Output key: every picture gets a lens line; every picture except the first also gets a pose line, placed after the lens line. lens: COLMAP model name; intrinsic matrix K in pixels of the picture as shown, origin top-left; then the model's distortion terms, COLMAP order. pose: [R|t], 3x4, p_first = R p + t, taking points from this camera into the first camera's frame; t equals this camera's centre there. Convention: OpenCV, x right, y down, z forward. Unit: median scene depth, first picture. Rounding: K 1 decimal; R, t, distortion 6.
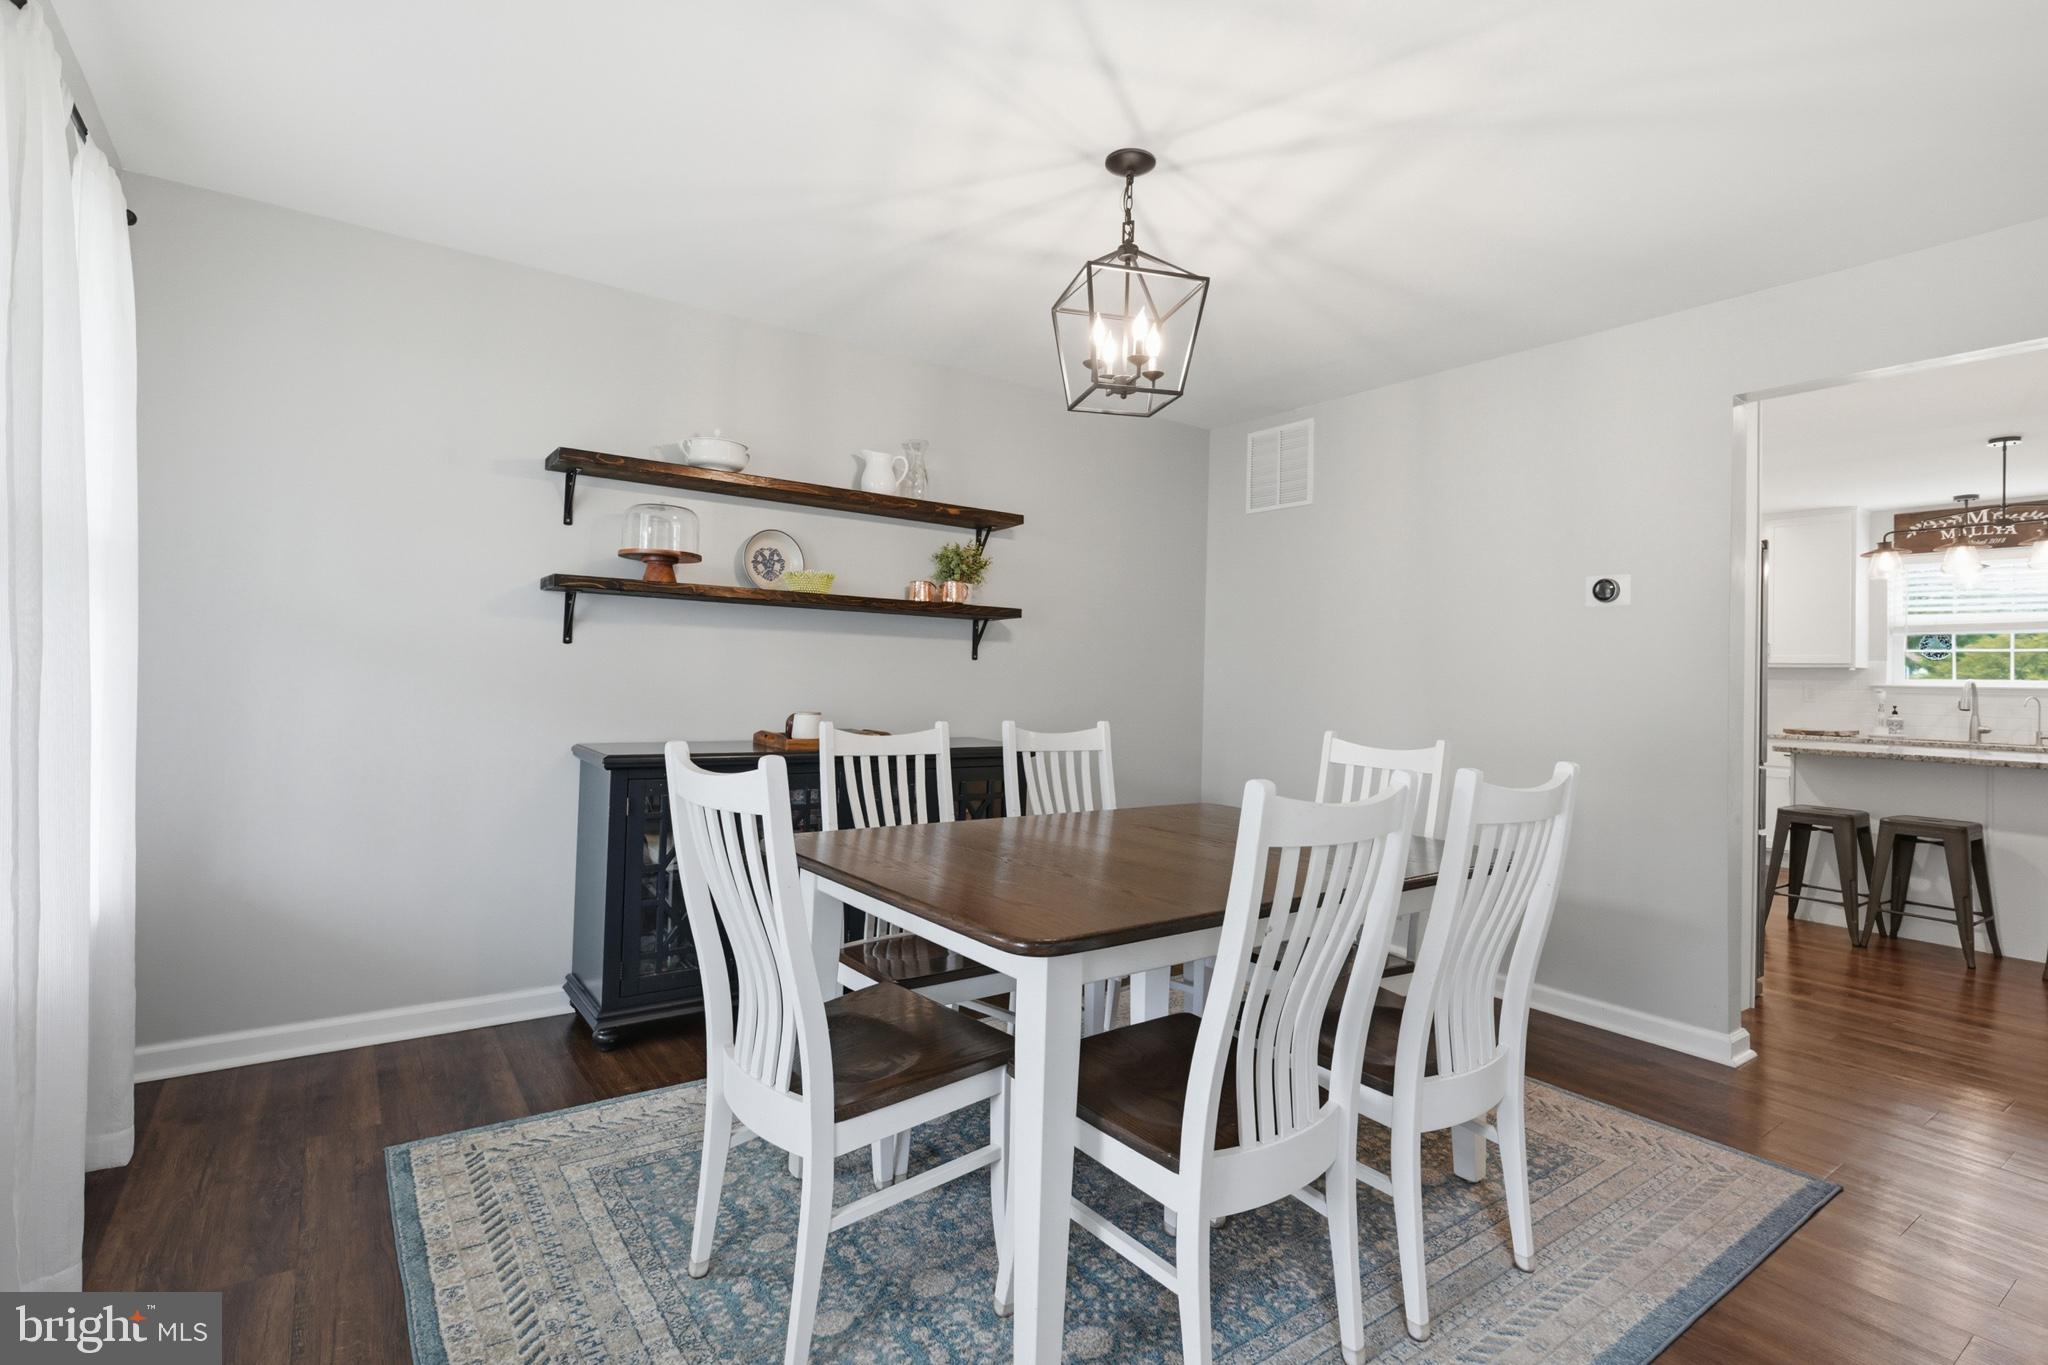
lens RADIAL K [[987.3, 0, 1026.0], [0, 987.3, 672.6], [0, 0, 1]] dist [-0.005858, 0.001541]
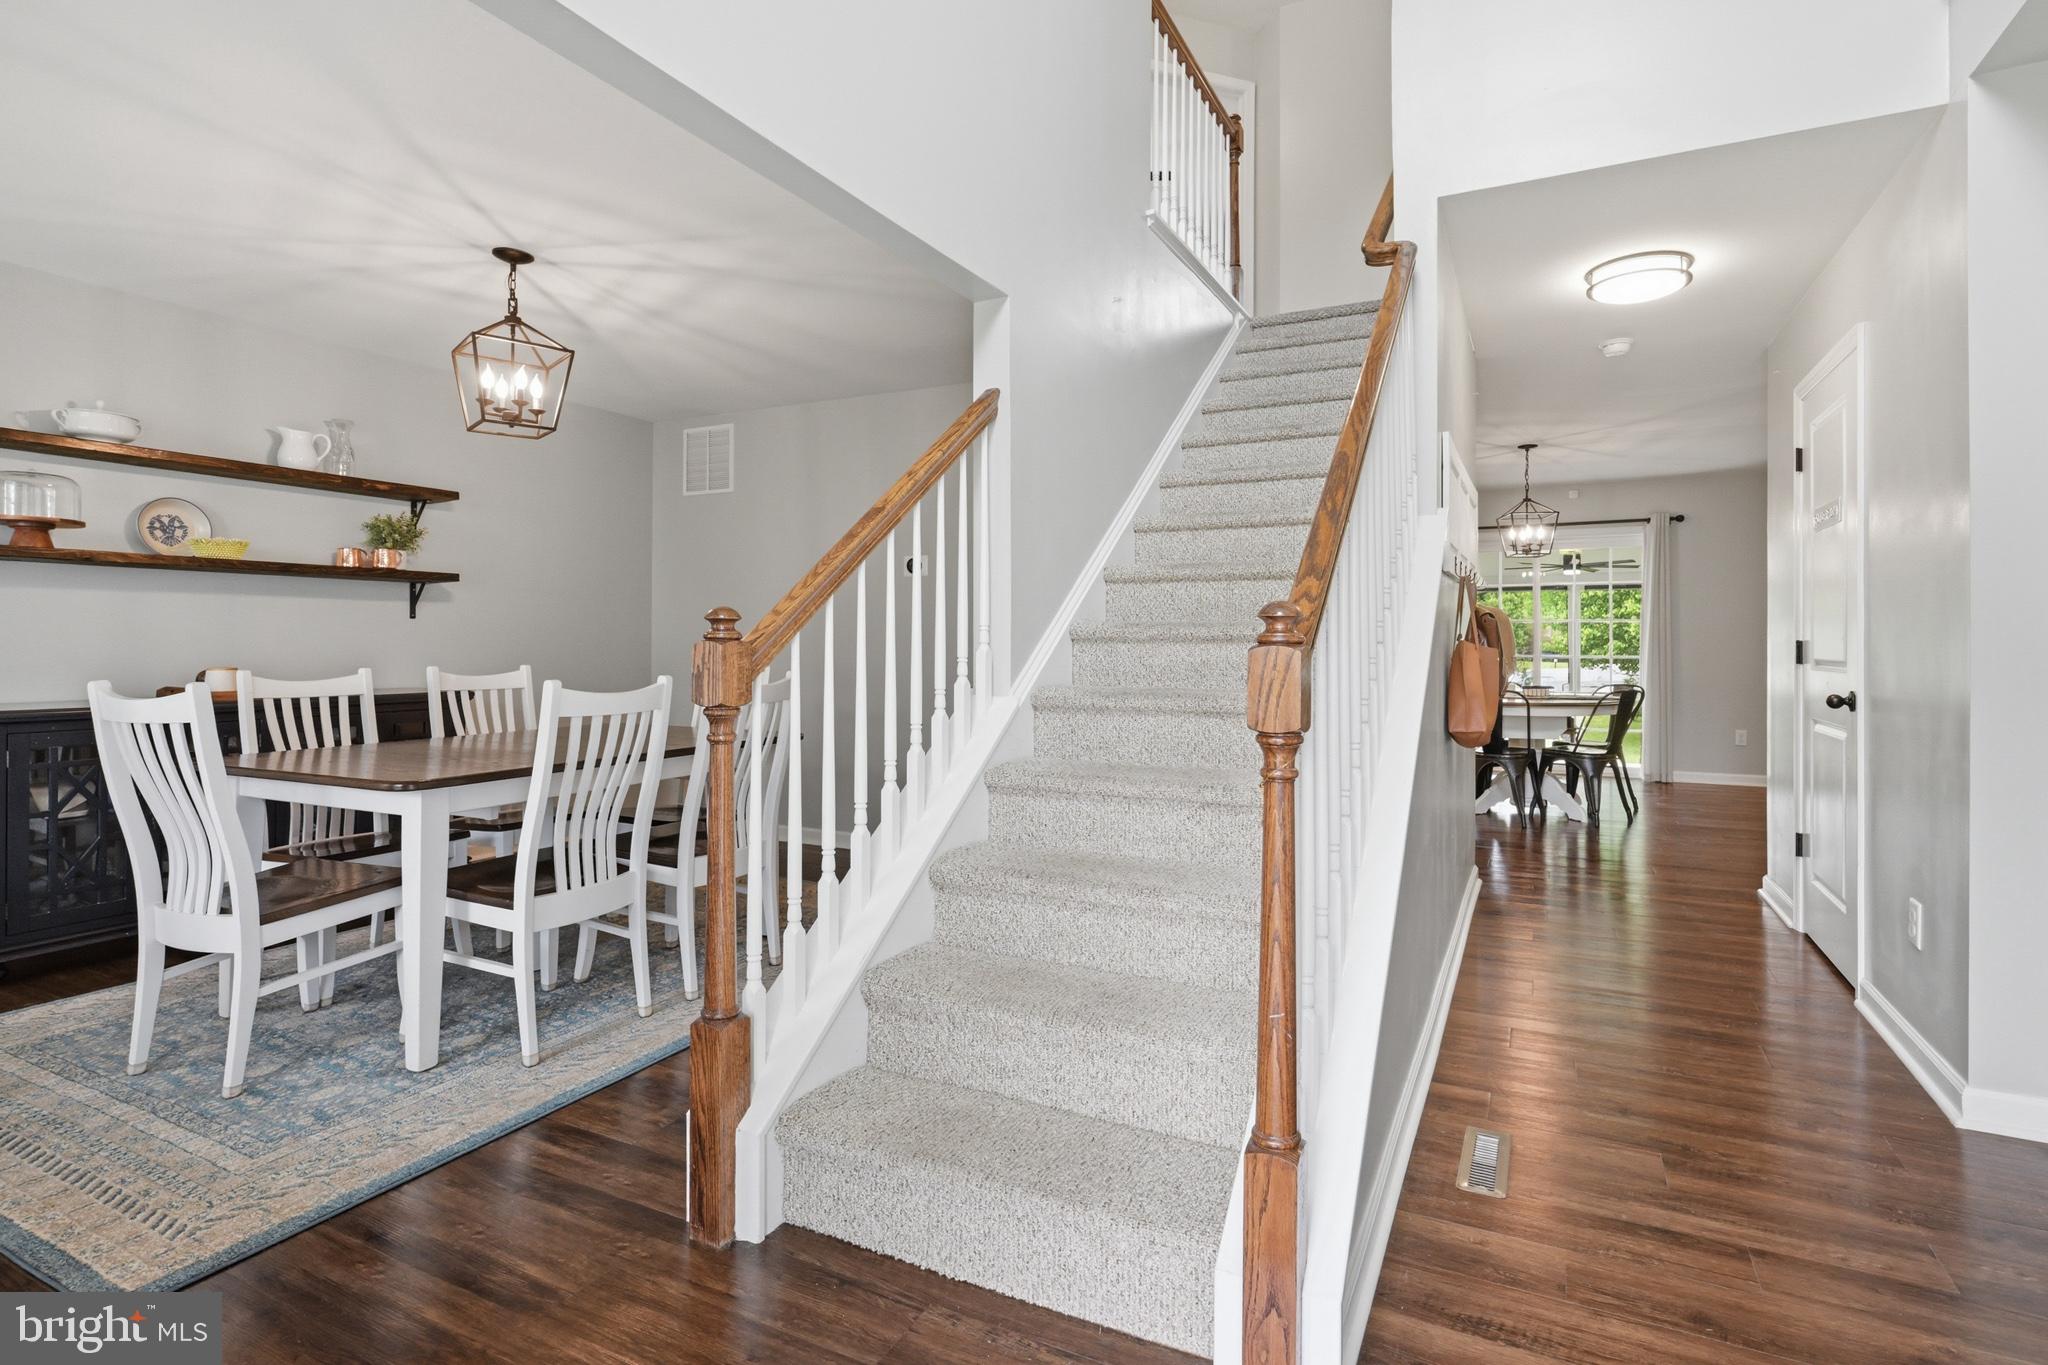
lens RADIAL K [[987.3, 0, 1089.3], [0, 987.3, 645.7], [0, 0, 1]] dist [-0.005858, 0.001541]
pose [[0.871952, -0.026331, 0.488882, 0.109644], [0.018089, 0.999604, 0.021575, 0.011477], [-0.489256, -0.009969, 0.872083, -0.542834]]
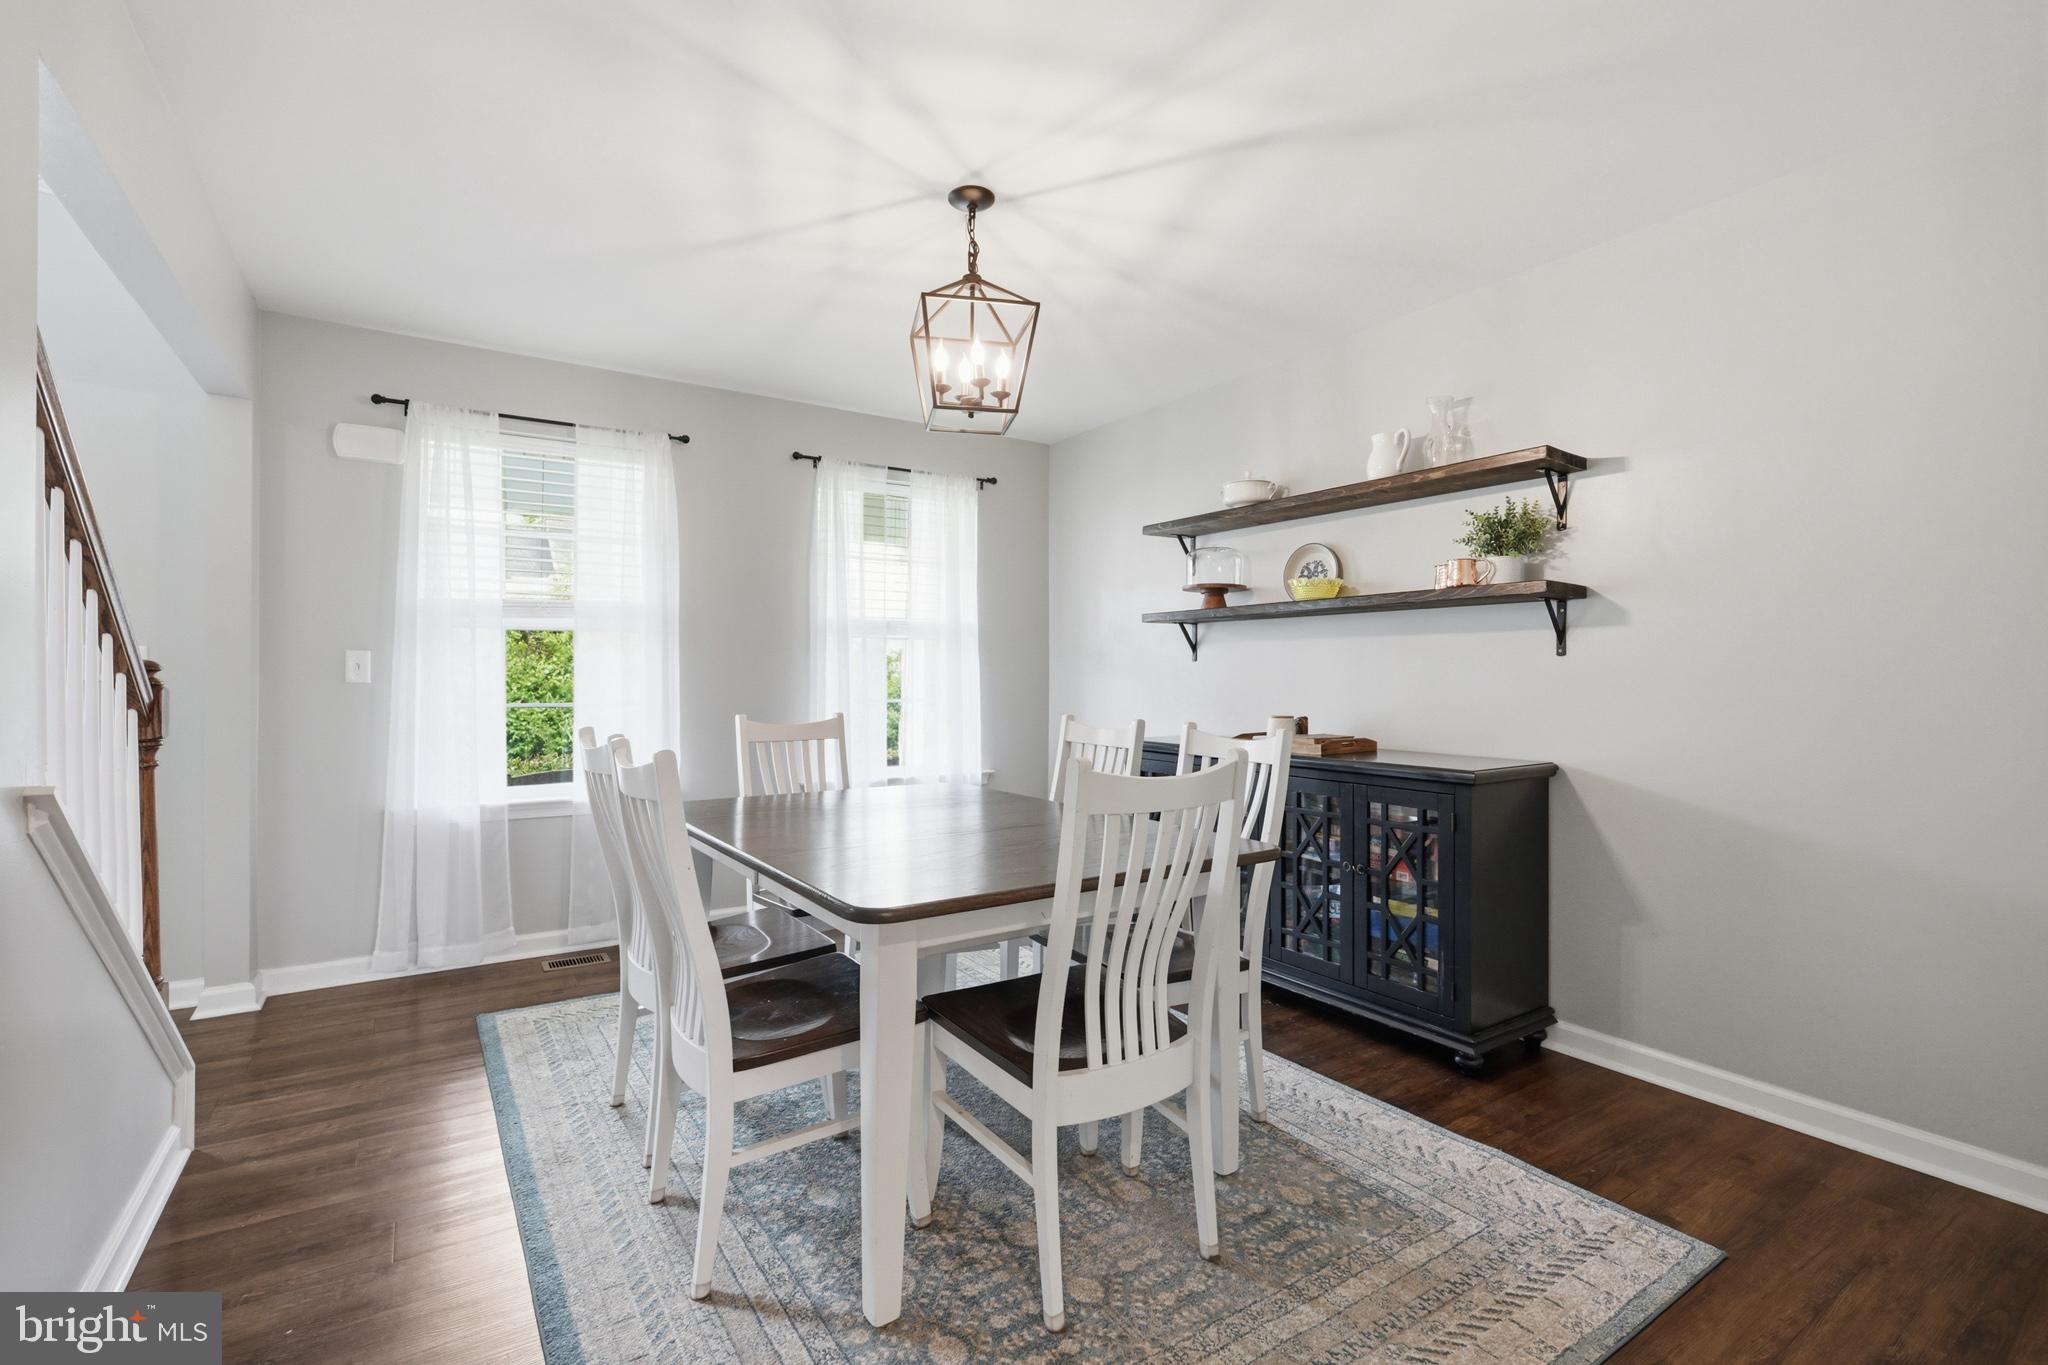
lens RADIAL K [[906.4, 0, 1024.4], [0, 906.4, 679.1], [0, 0, 1]] dist [-0.002558, -0.000203]
pose [[-0.038328, -0.020919, -0.999046, 0.984968], [0.001412, 0.999779, -0.020989, 0.028185], [0.999264, -0.002215, -0.038290, 0.989728]]
